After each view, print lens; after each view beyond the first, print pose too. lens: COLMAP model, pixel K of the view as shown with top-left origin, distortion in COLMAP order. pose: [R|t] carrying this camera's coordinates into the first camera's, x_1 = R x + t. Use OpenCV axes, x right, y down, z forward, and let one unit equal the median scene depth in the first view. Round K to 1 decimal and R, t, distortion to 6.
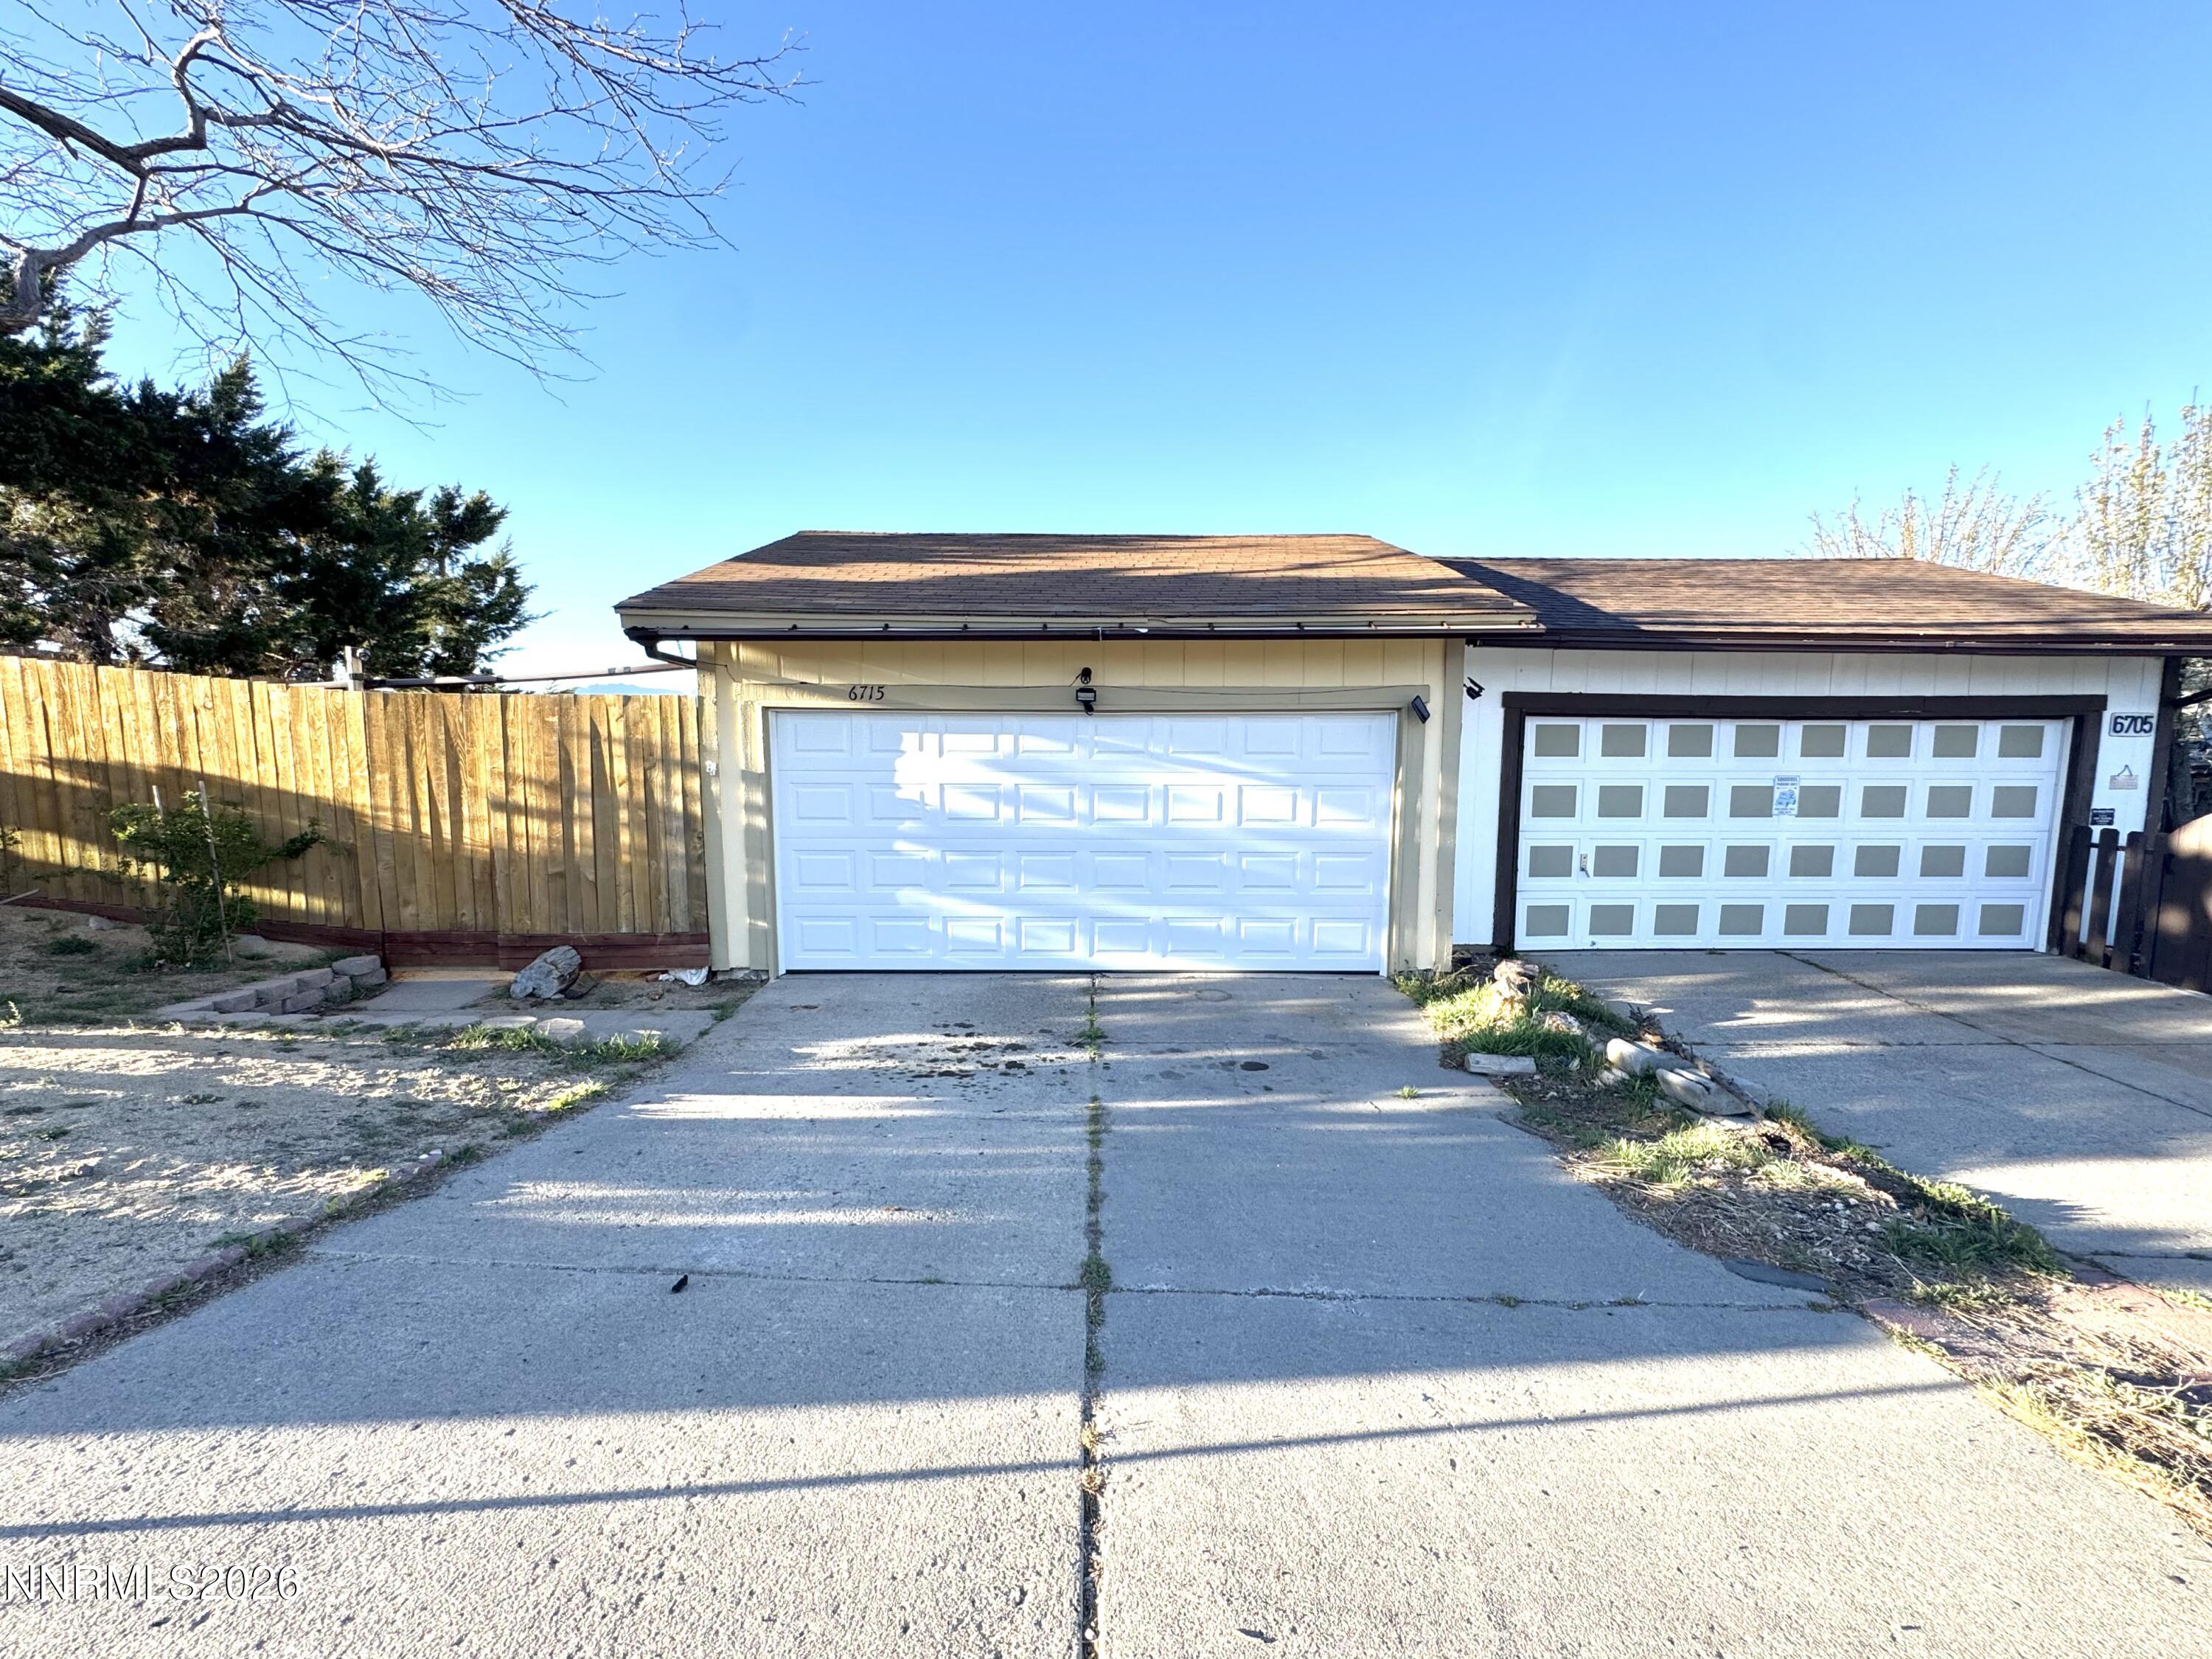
lens RADIAL K [[880.7, 0, 1089.0], [0, 880.7, 841.2], [0, 0, 1]] dist [-0.002669, -0.000247]
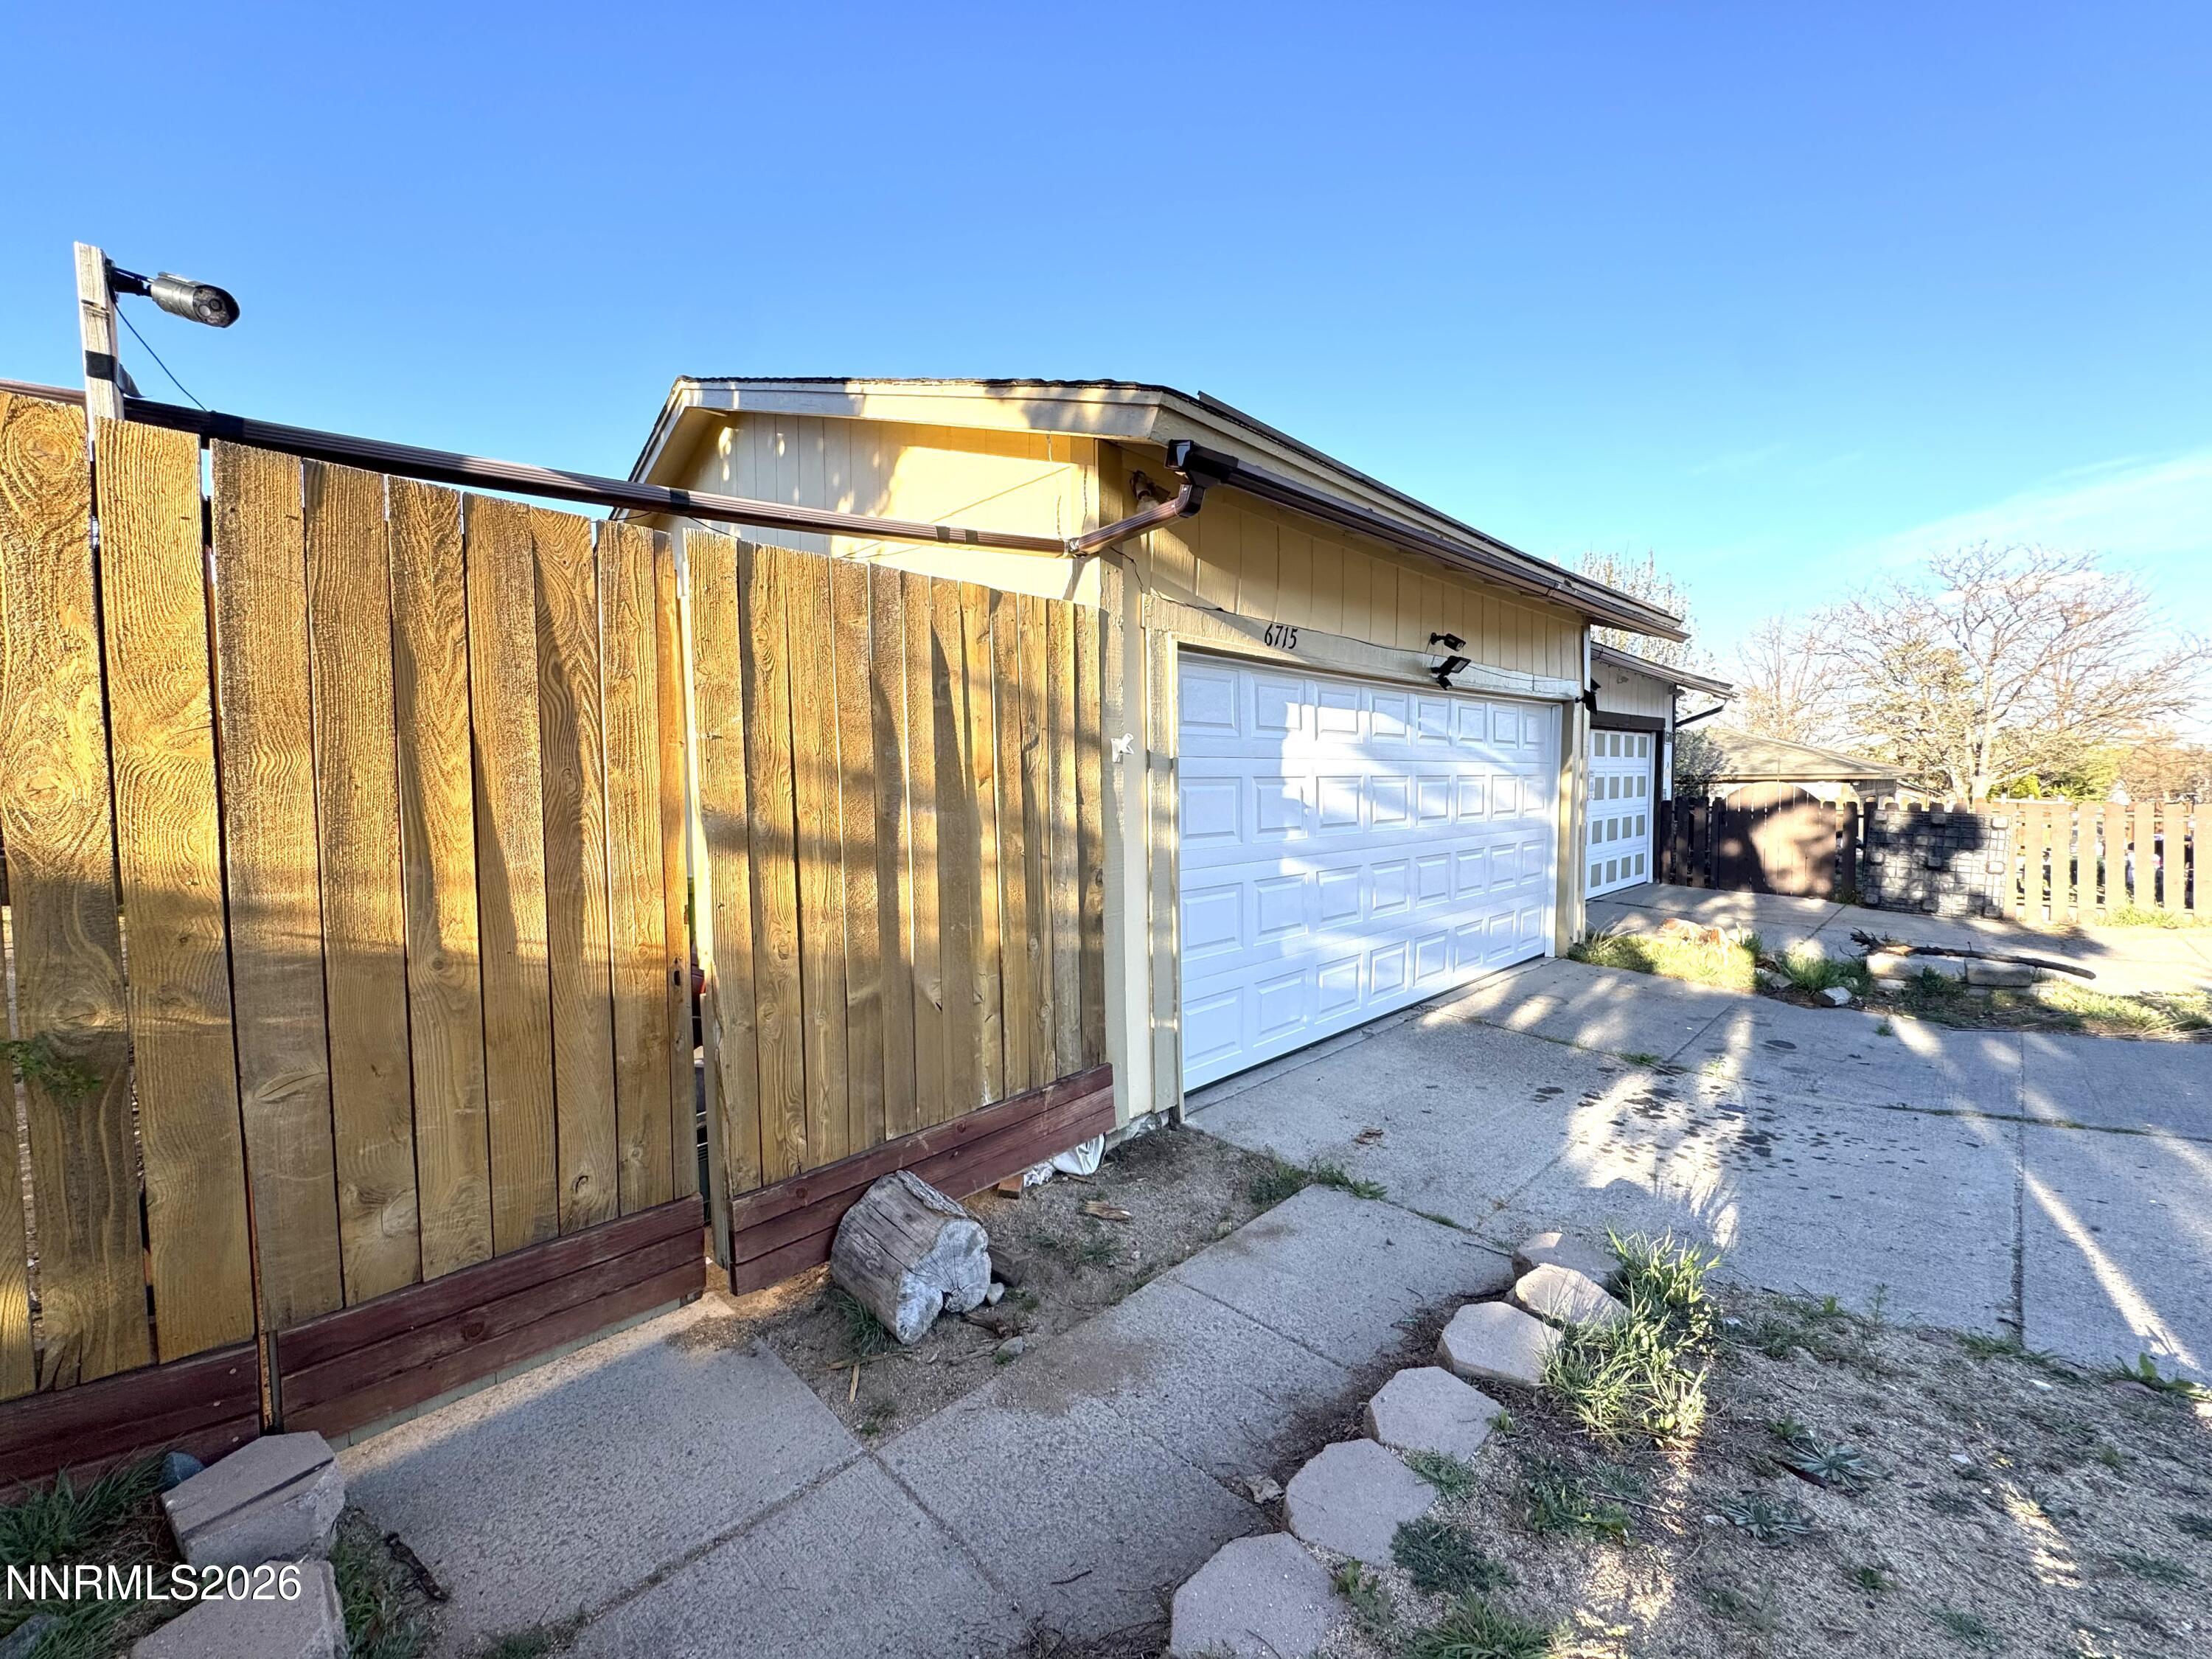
lens RADIAL K [[880.7, 0, 1102.6], [0, 880.7, 812.3], [0, 0, 1]] dist [-0.002669, -0.000247]
pose [[0.728561, -0.038310, 0.683909, -0.803453], [0.100389, 0.993626, -0.051284, -0.016912], [-0.677585, 0.106020, 0.727763, 0.623273]]
